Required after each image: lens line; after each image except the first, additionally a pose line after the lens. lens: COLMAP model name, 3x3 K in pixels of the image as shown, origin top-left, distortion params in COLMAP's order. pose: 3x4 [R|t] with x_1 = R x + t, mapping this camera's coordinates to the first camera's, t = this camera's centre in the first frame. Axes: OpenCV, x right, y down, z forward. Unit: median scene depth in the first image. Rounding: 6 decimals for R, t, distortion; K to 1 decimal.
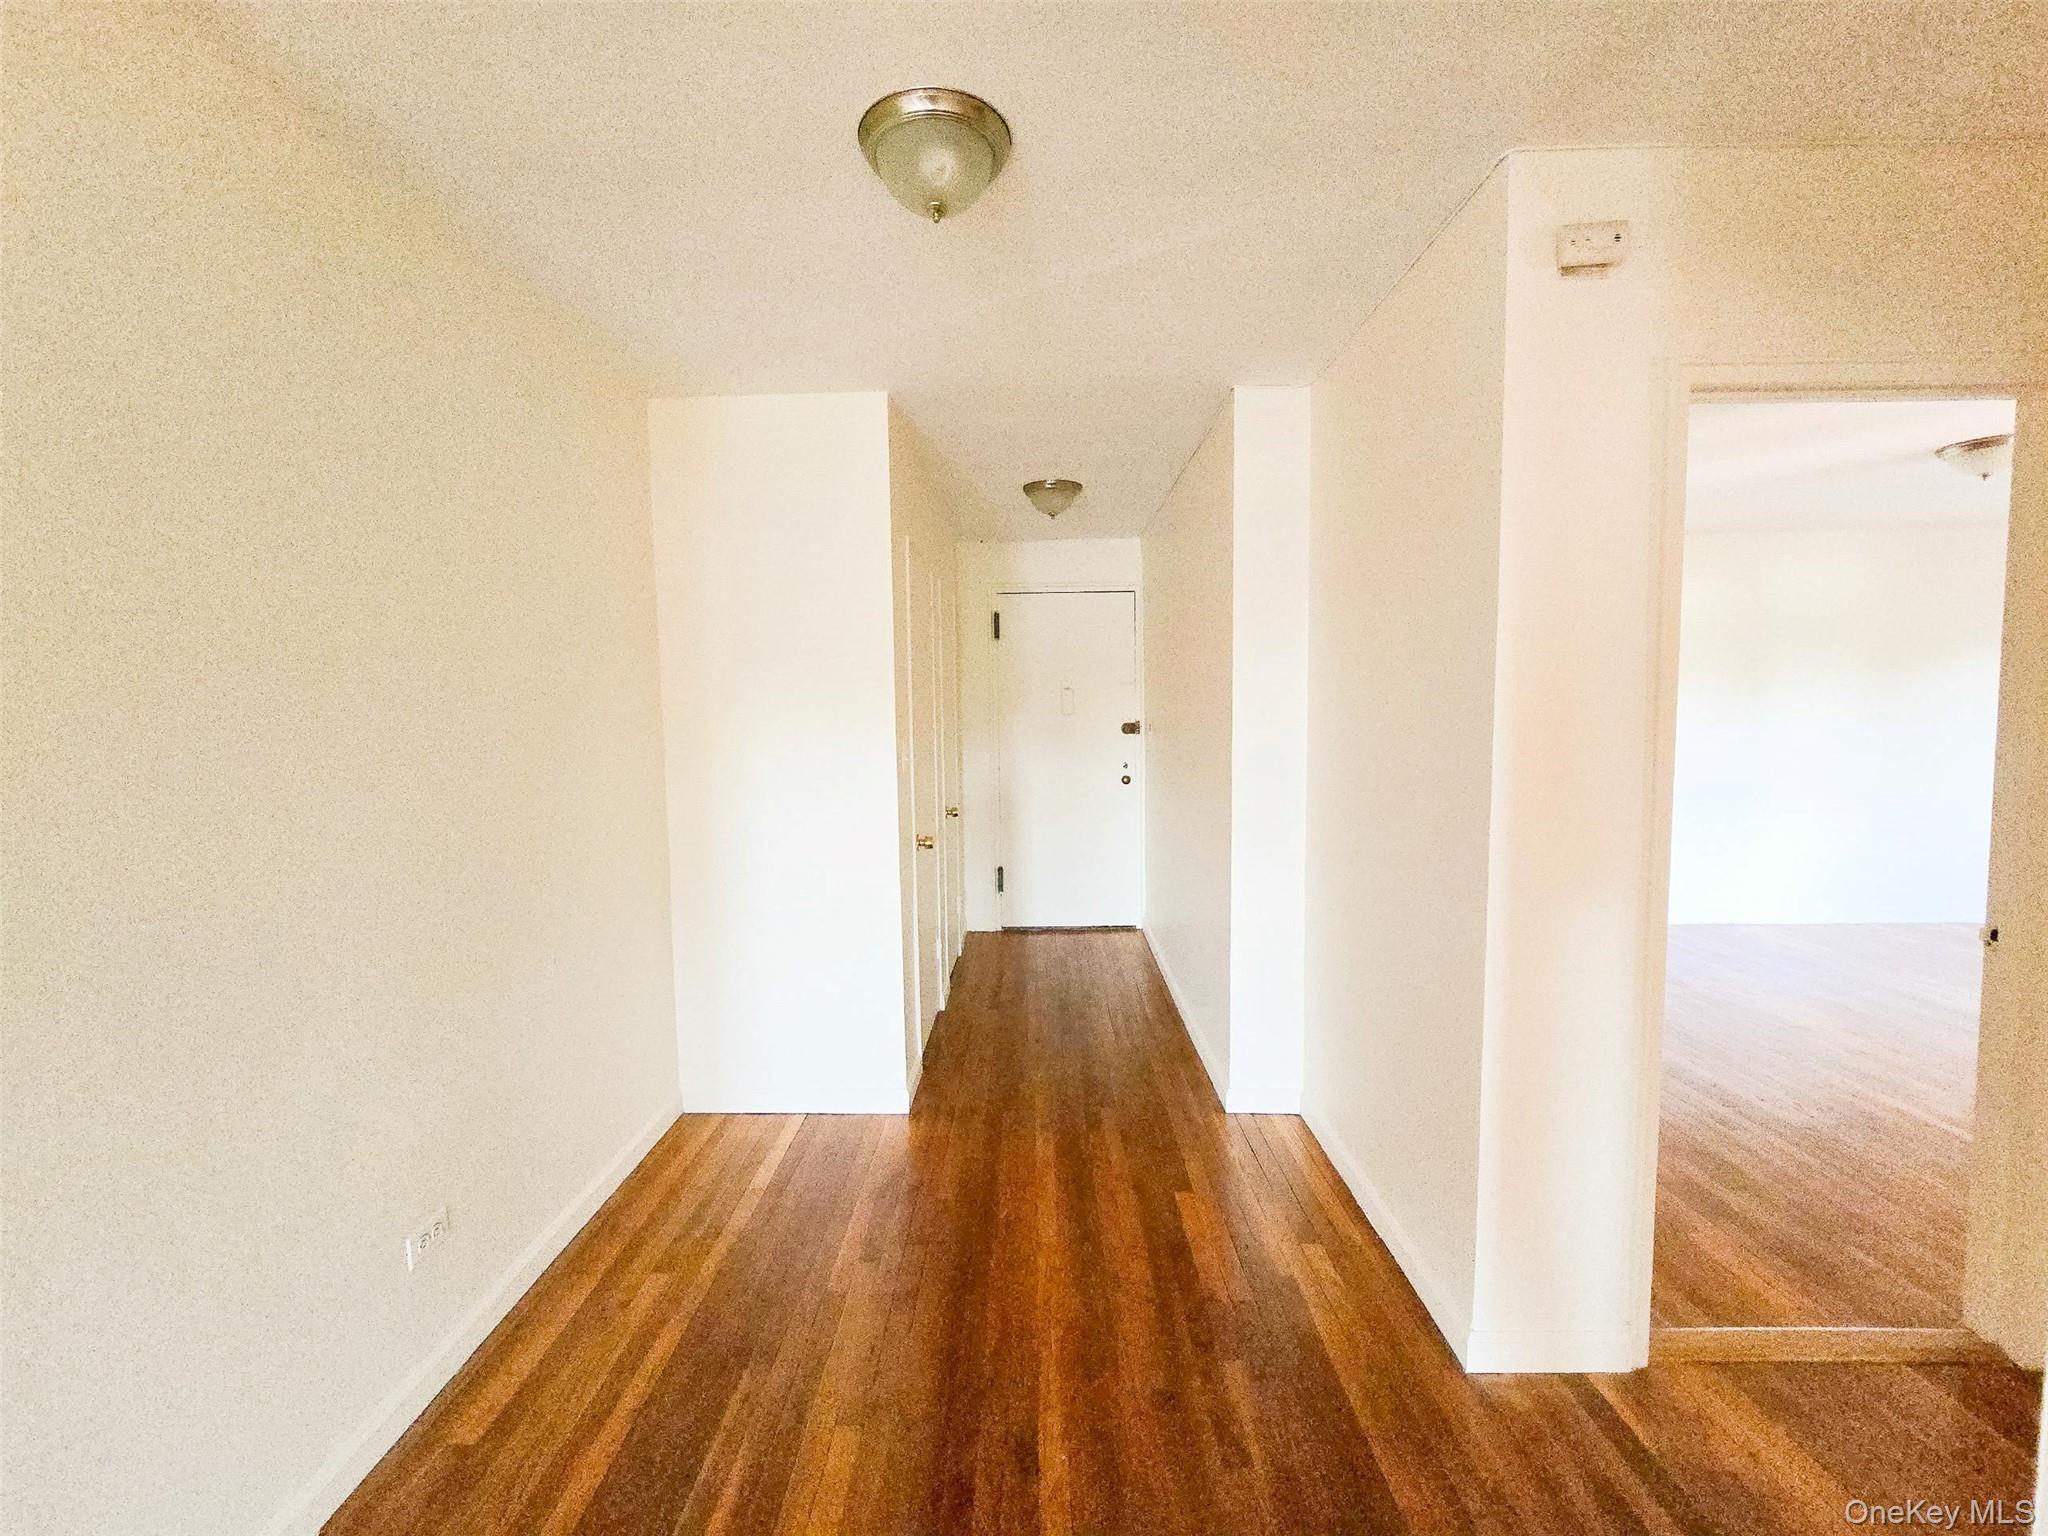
lens RADIAL K [[840.2, 0, 1042.0], [0, 840.2, 772.0], [0, 0, 1]] dist [-0.004470, 0.001158]
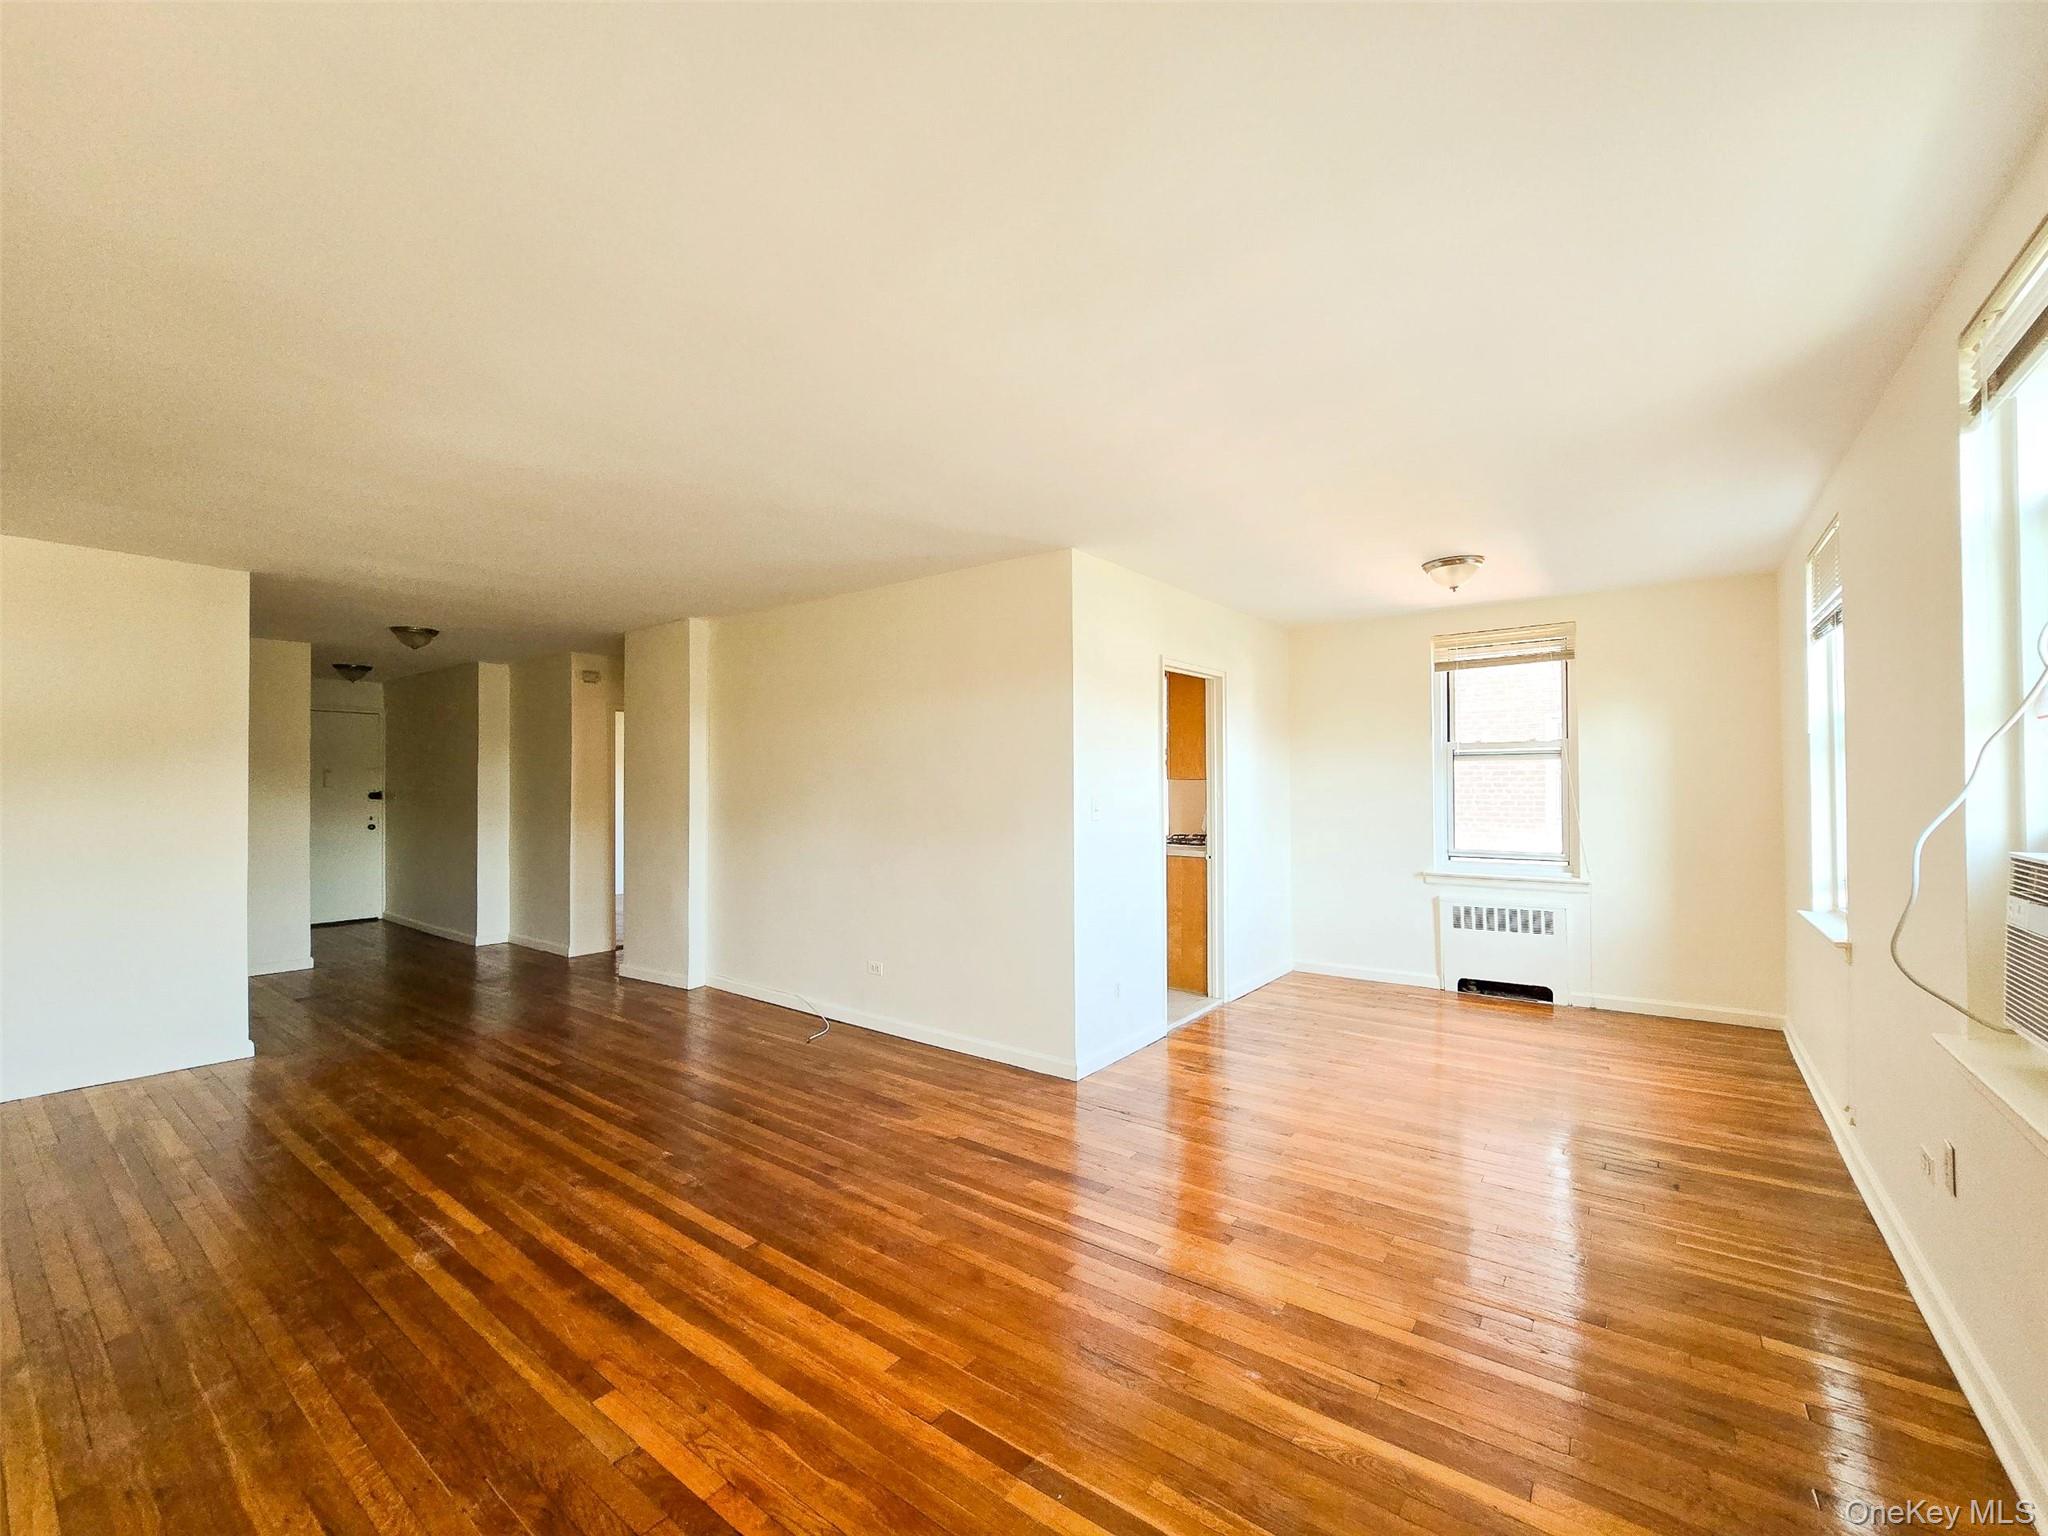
lens RADIAL K [[840.2, 0, 1026.5], [0, 840.2, 776.1], [0, 0, 1]] dist [-0.004470, 0.001158]
pose [[0.602840, 0.015752, 0.797707, -1.122461], [0.068899, 0.995043, -0.071717, 0.299646], [-0.794882, 0.098195, 0.598766, -2.605831]]
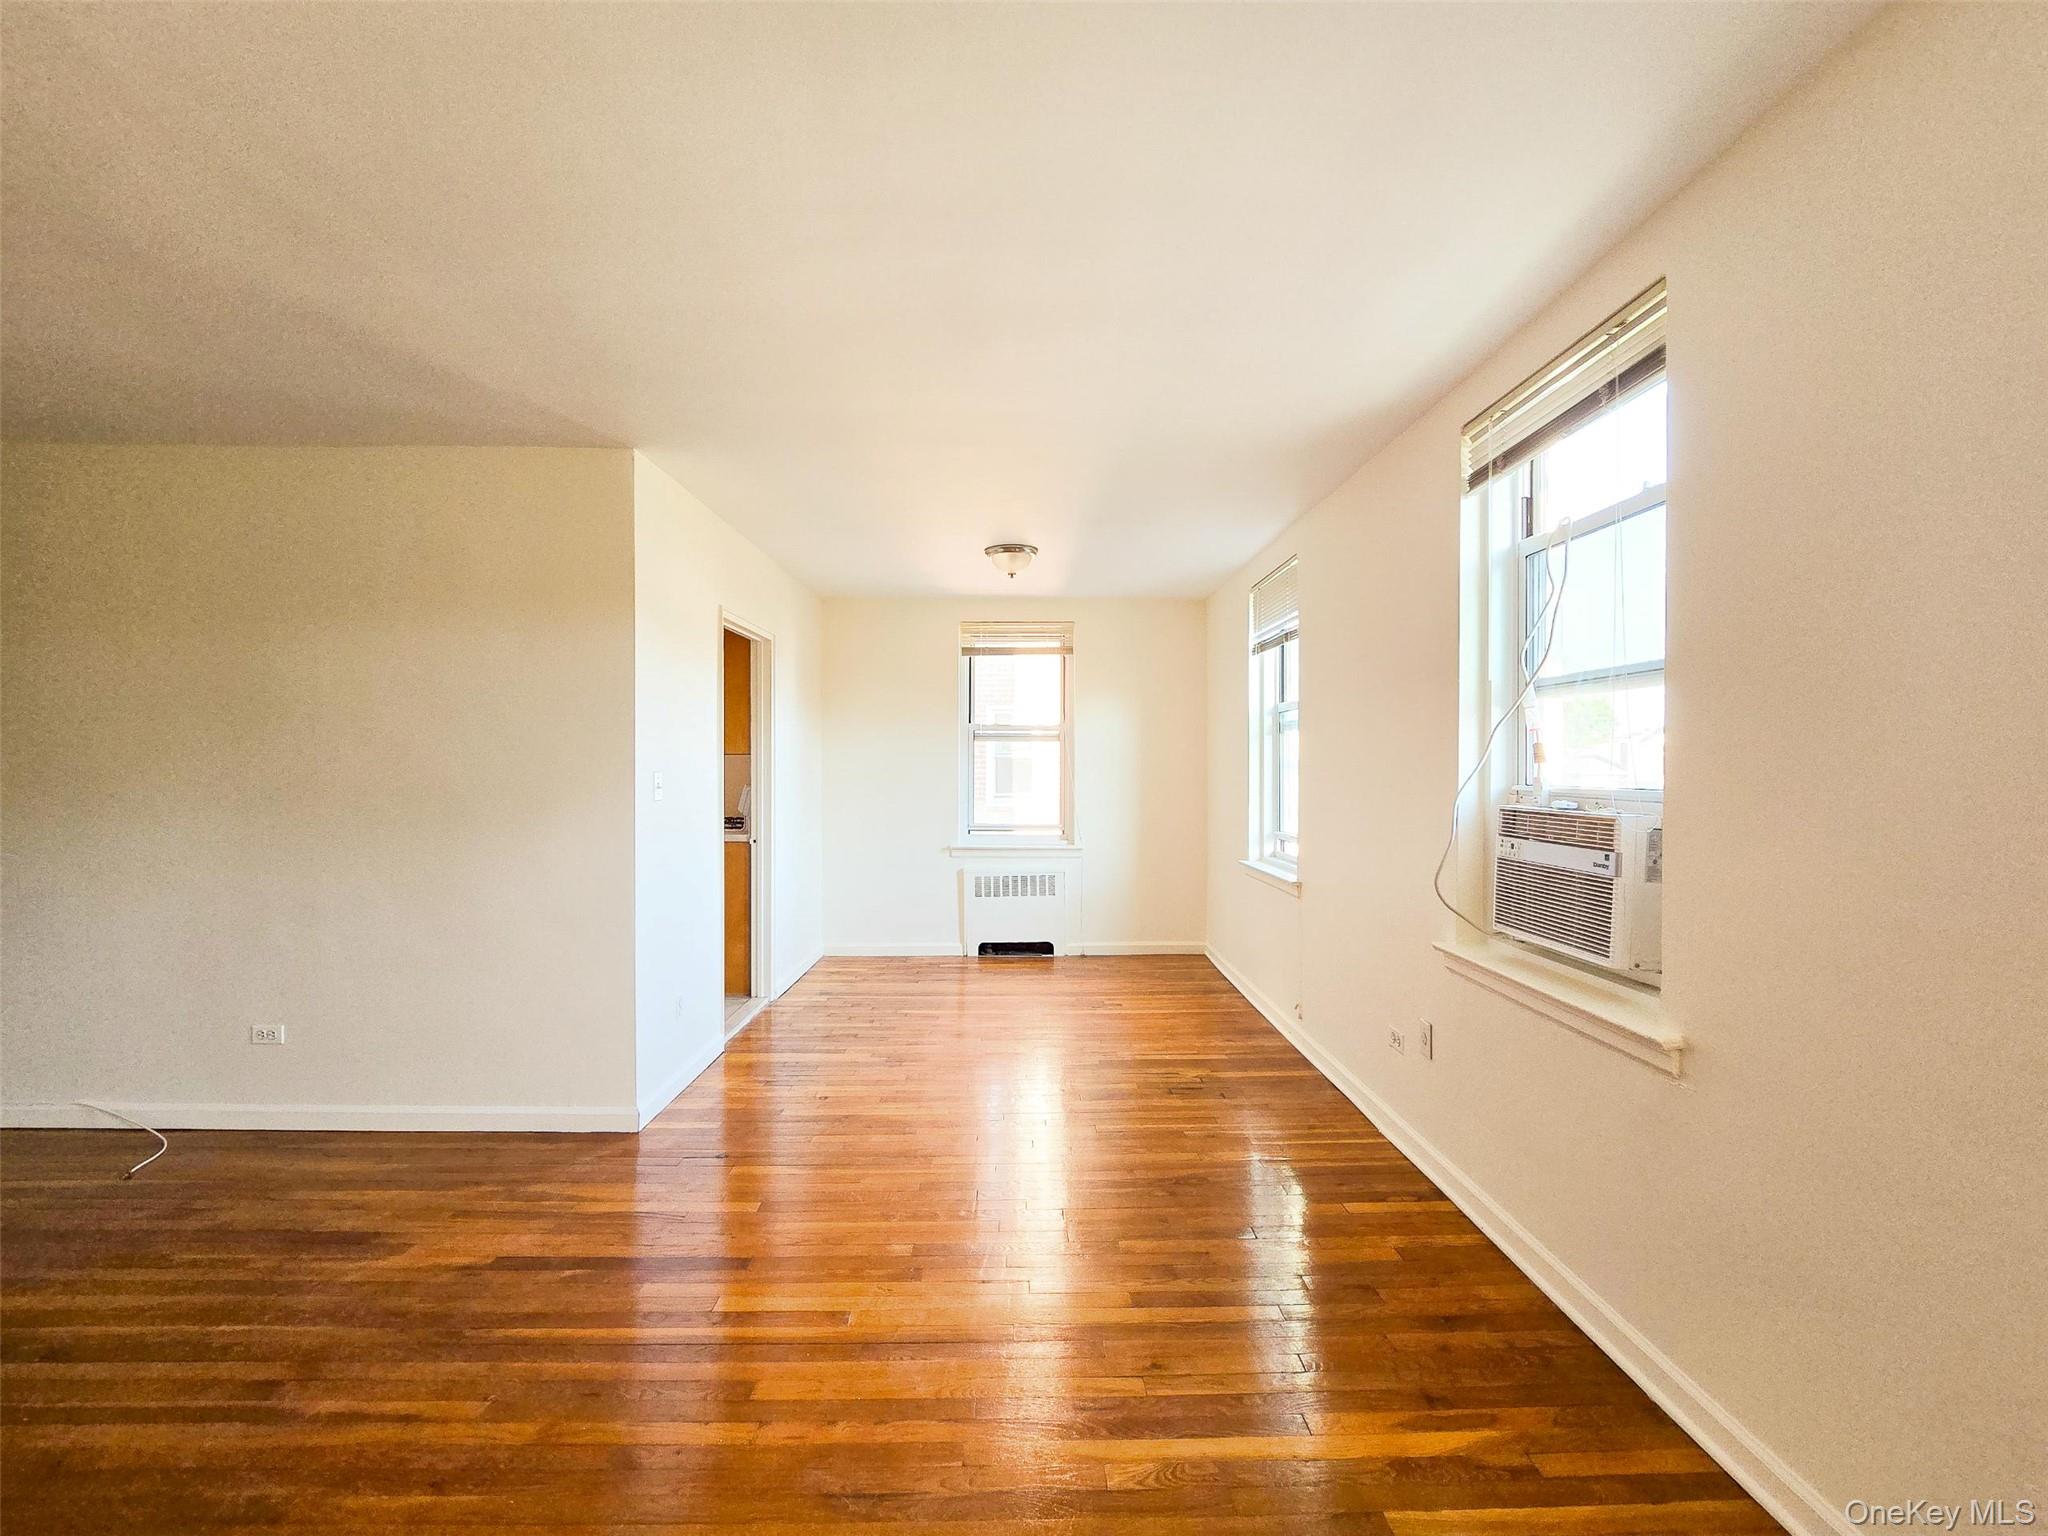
lens RADIAL K [[840.2, 0, 1020.6], [0, 840.2, 771.6], [0, 0, 1]] dist [-0.004470, 0.001158]
pose [[-0.002658, 0.006067, 0.999978, -1.026648], [0.085278, 0.996340, -0.005818, 0.287097], [-0.996354, 0.085260, -0.003166, -2.223606]]
